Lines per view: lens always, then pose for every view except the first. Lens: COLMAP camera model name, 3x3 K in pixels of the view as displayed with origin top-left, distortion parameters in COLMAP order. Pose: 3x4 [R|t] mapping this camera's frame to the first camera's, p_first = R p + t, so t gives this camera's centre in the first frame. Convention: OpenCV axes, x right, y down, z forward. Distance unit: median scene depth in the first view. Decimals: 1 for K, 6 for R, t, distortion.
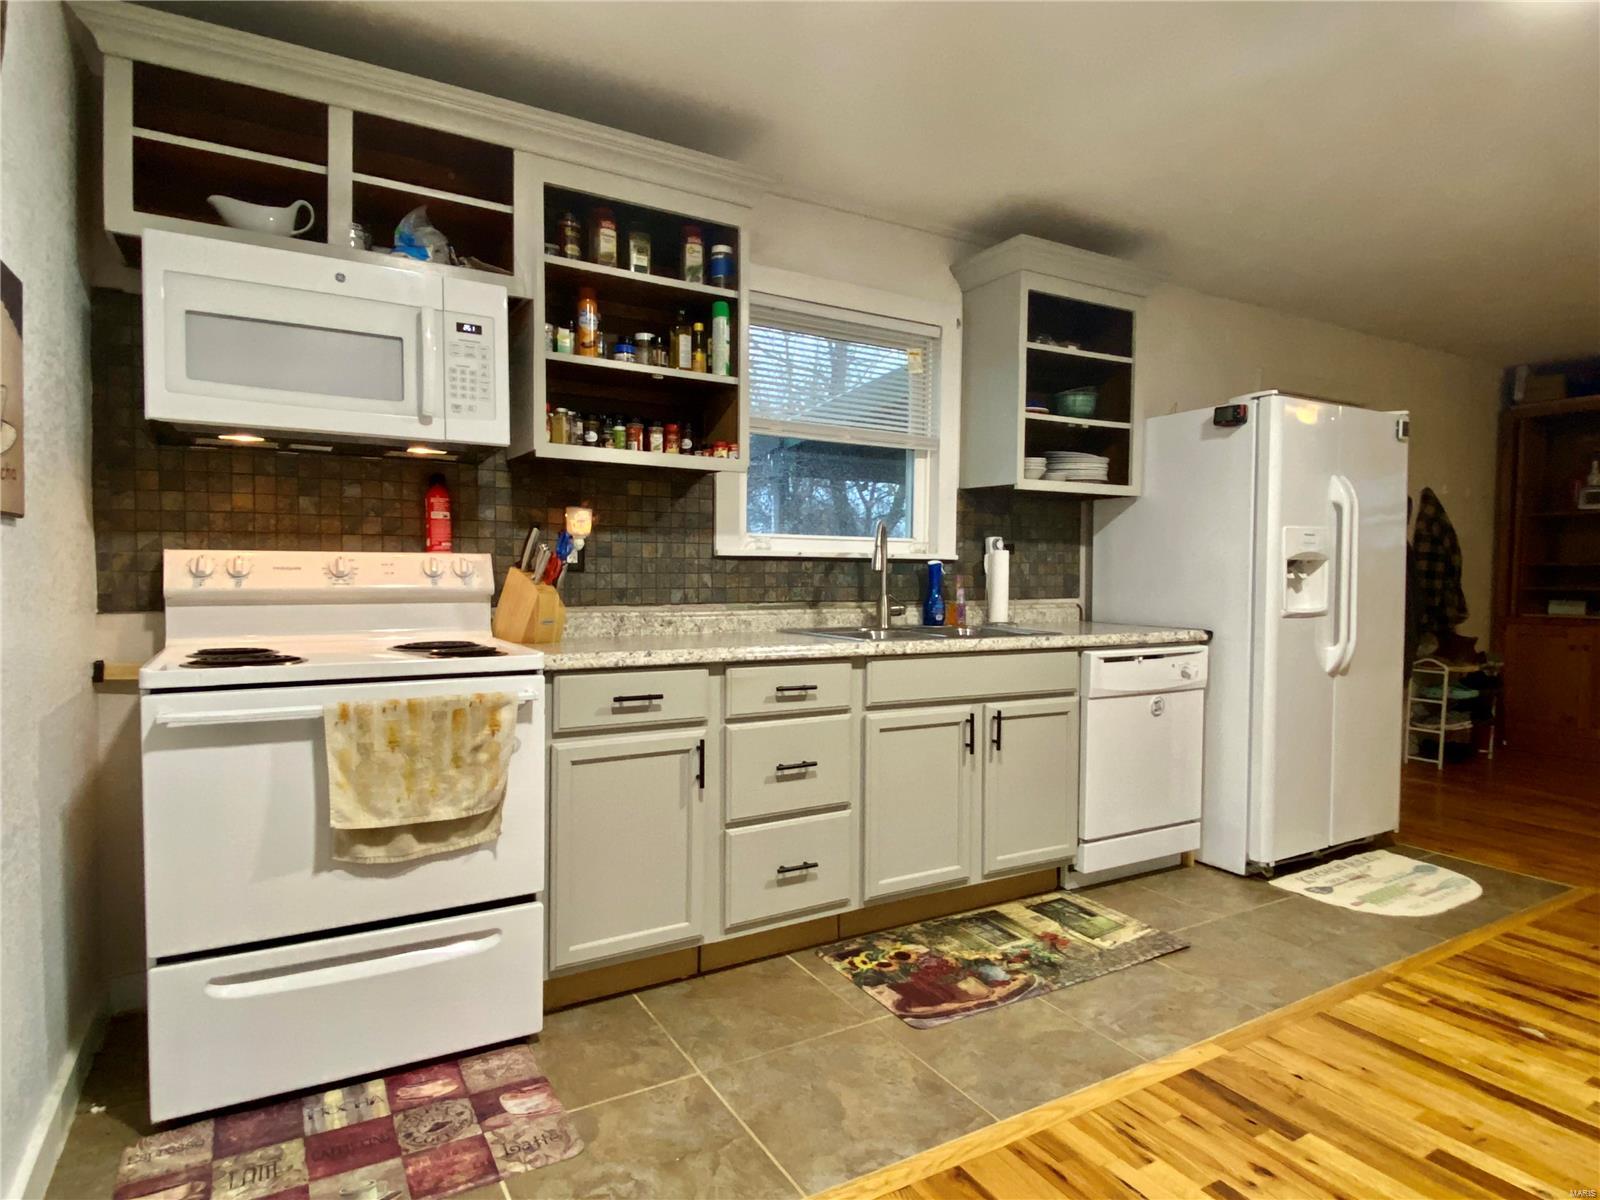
lens RADIAL K [[891.6, 0, 808.7], [0, 891.6, 599.6], [0, 0, 1]] dist [0.059576, -0.058123]
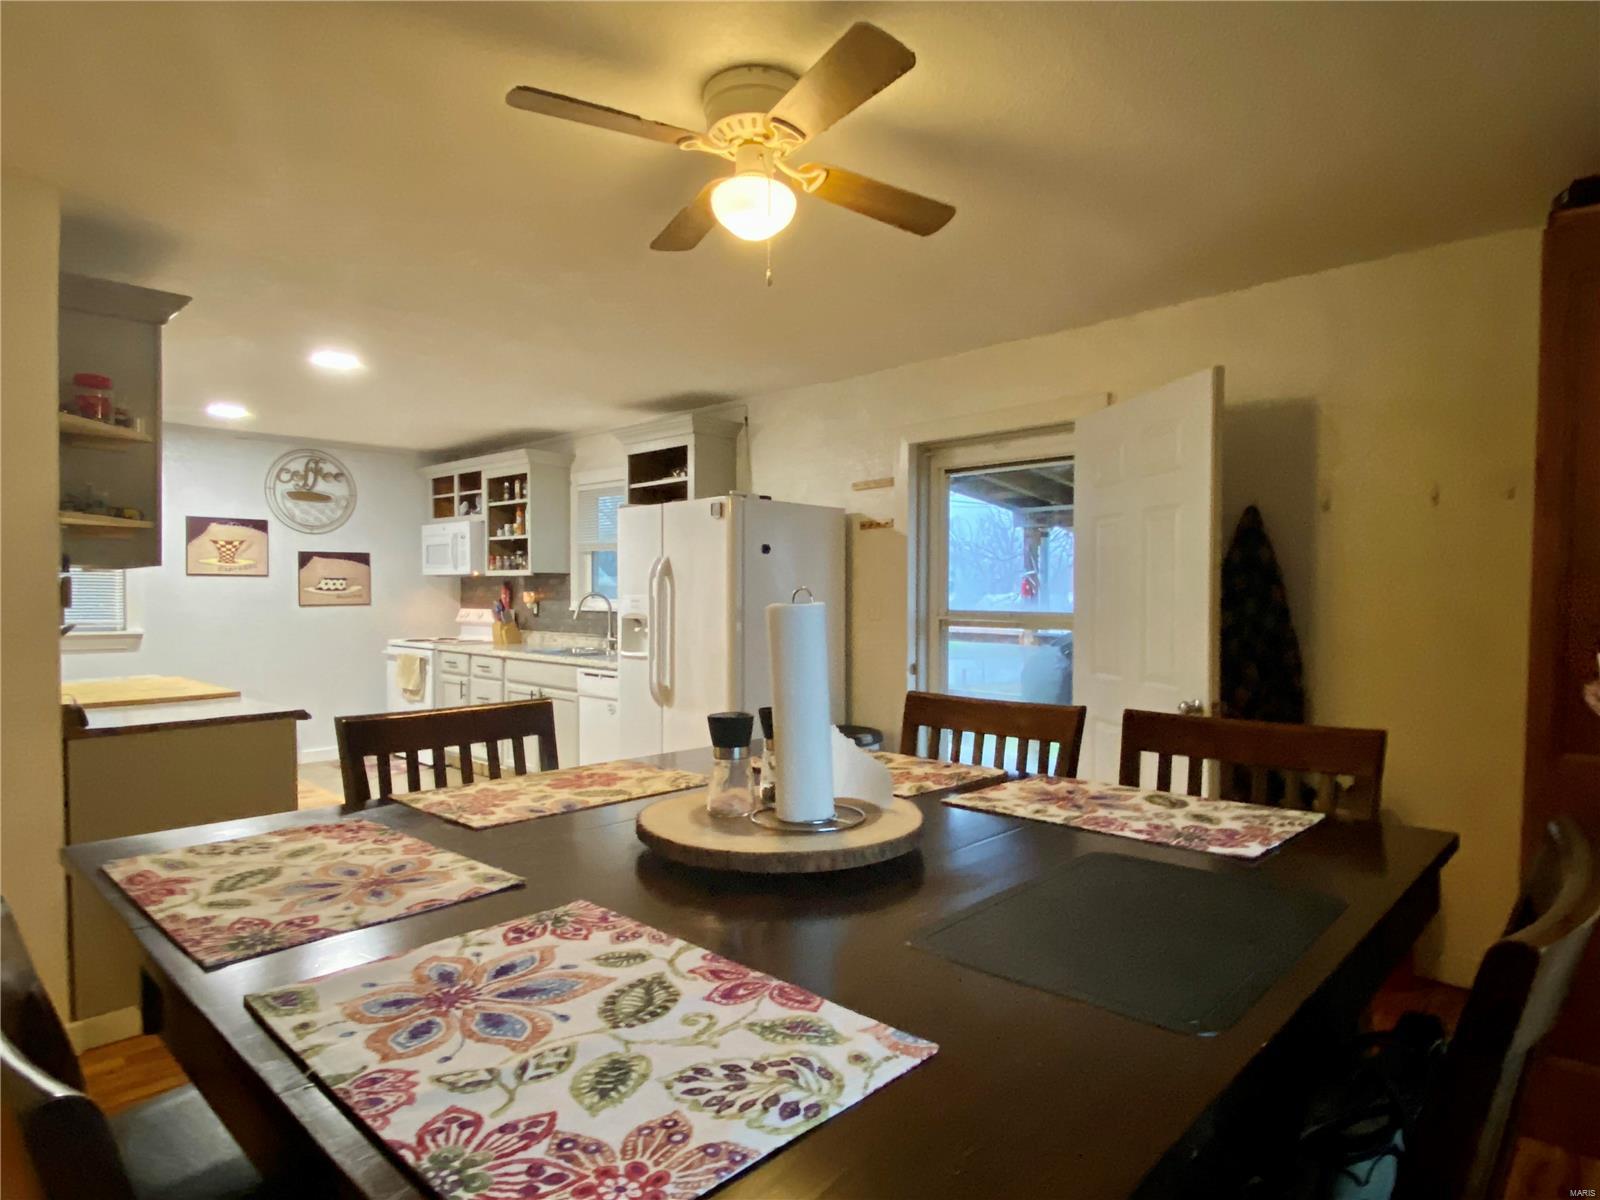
lens RADIAL K [[891.6, 0, 808.7], [0, 891.6, 599.6], [0, 0, 1]] dist [0.059576, -0.058123]
pose [[0.296436, 0.001714, -0.955051, 2.377137], [-0.031819, 0.999461, -0.008083, -0.084889], [0.954522, 0.032785, 0.296331, 1.012568]]
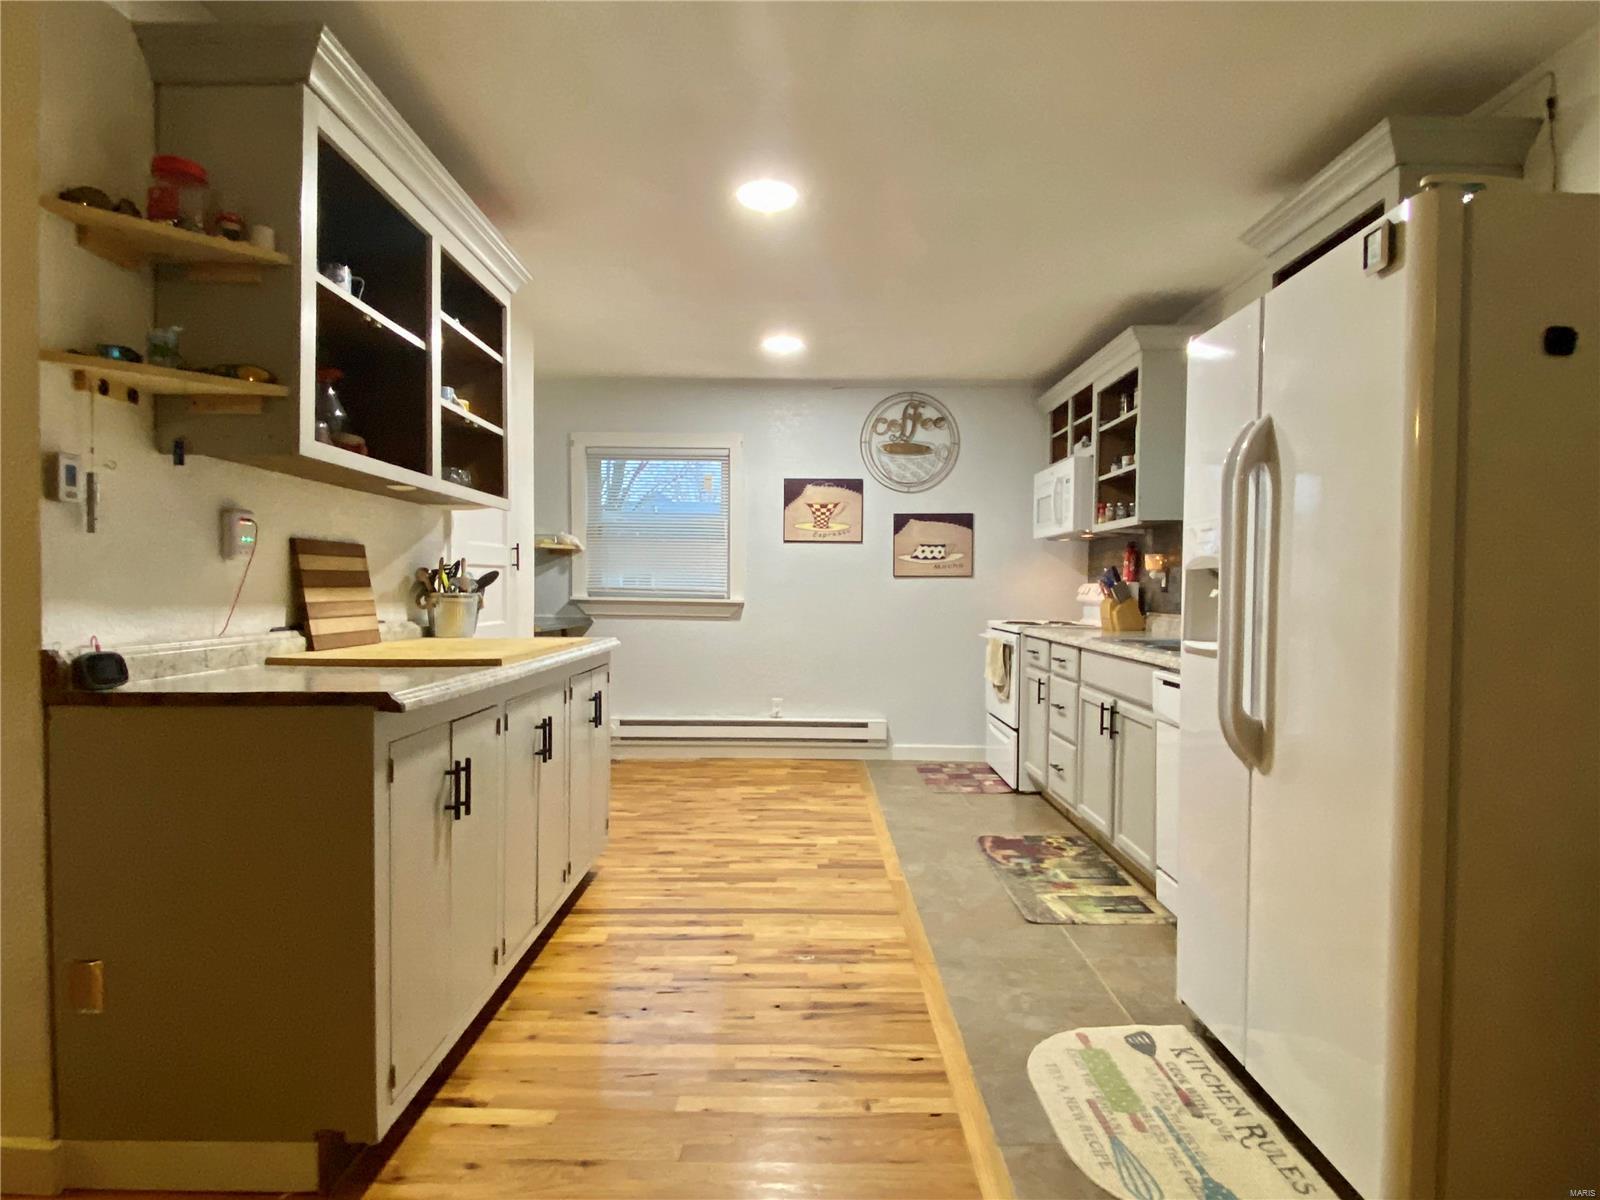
lens RADIAL K [[891.6, 0, 808.7], [0, 891.6, 599.6], [0, 0, 1]] dist [0.059576, -0.058123]
pose [[-0.504771, -0.003117, -0.863248, 1.512597], [-0.041490, 0.998925, 0.020654, -0.025278], [0.862256, 0.046242, -0.504358, 1.302925]]
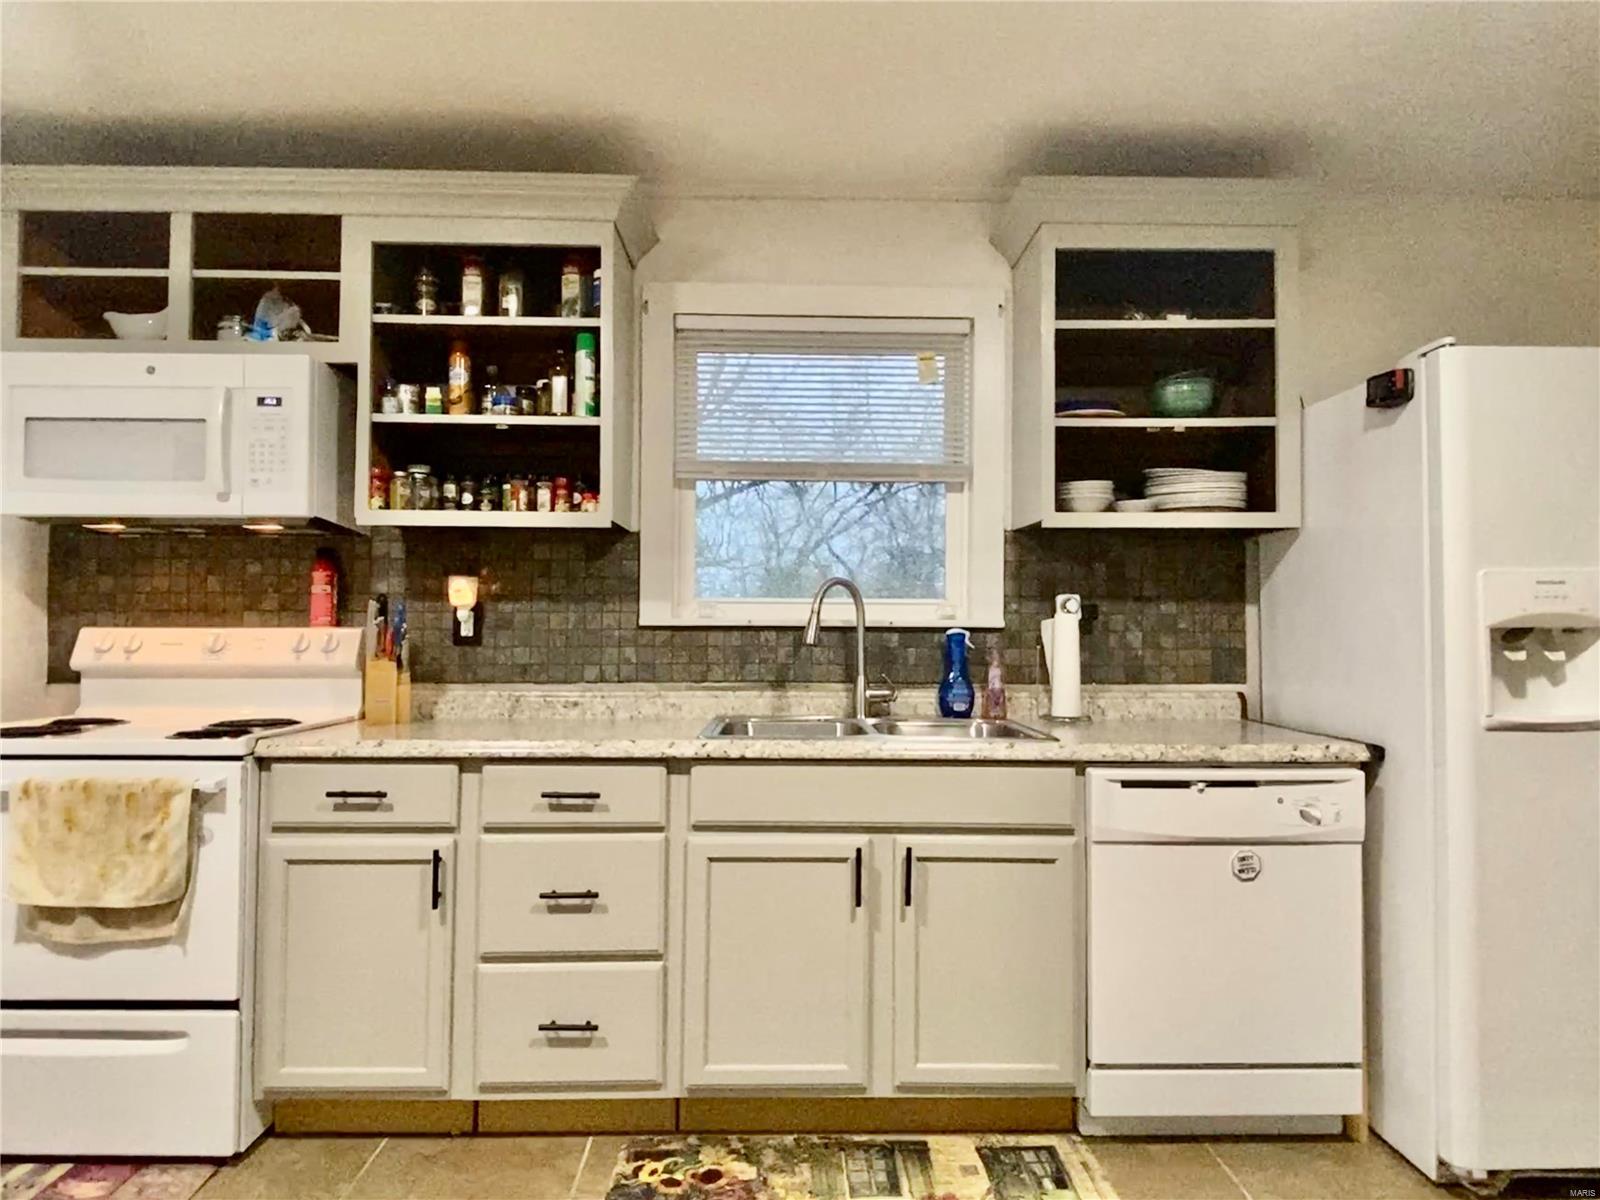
lens RADIAL K [[967.8, 0, 800.0], [0, 967.8, 600.0], [0, 0, 1]] dist [0.006218, -0.002856]
pose [[0.873580, -0.018873, -0.486315, 0.531247], [-0.013219, 0.997959, -0.062475, -0.020893], [0.486502, 0.061005, 0.871547, 0.305880]]
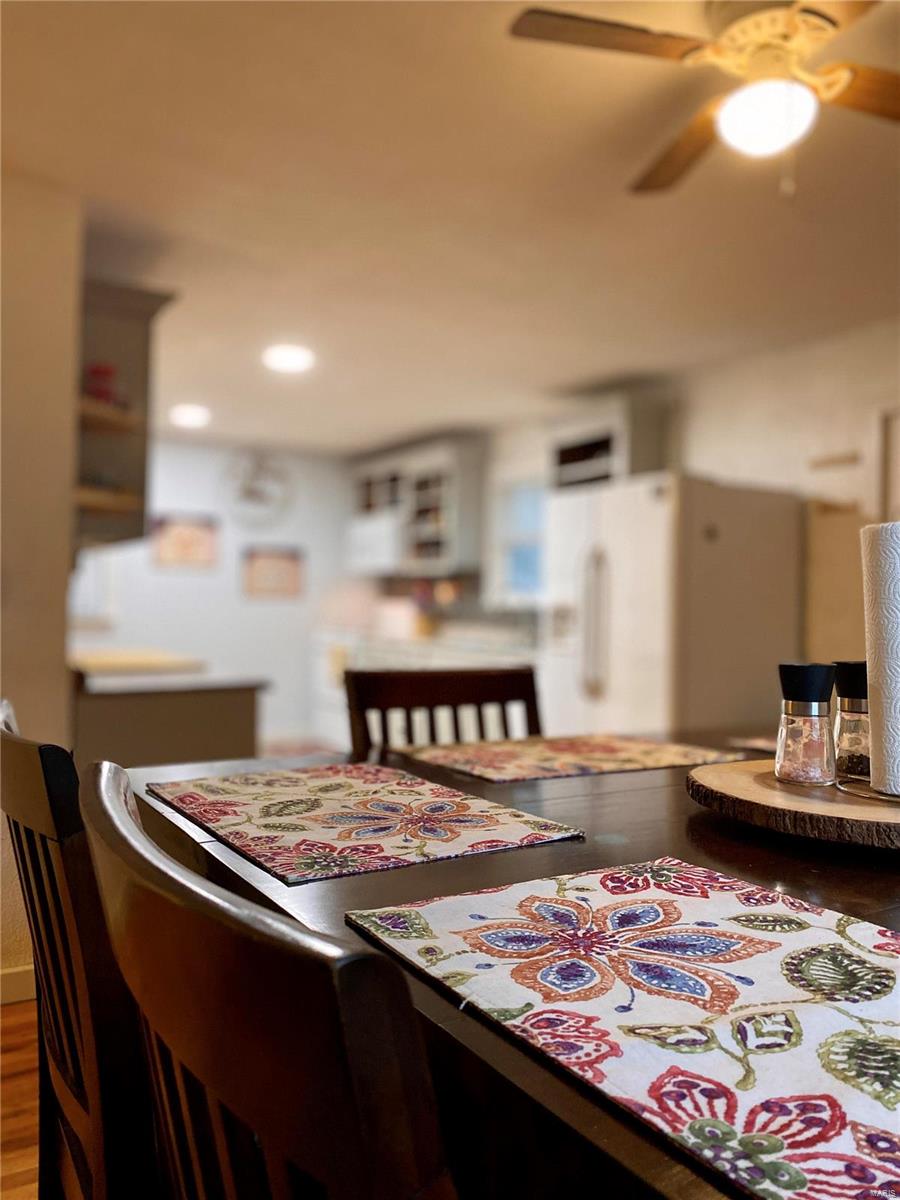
lens RADIAL K [[908.3, 0, 461.6], [0, 908.3, 601.3], [0, 0, 1]] dist [0.000896, -0.002827]
pose [[0.043017, -0.007533, -0.999046, 2.305372], [-0.052776, 0.998558, -0.009801, -0.041332], [0.997679, 0.053148, 0.042558, 0.945556]]
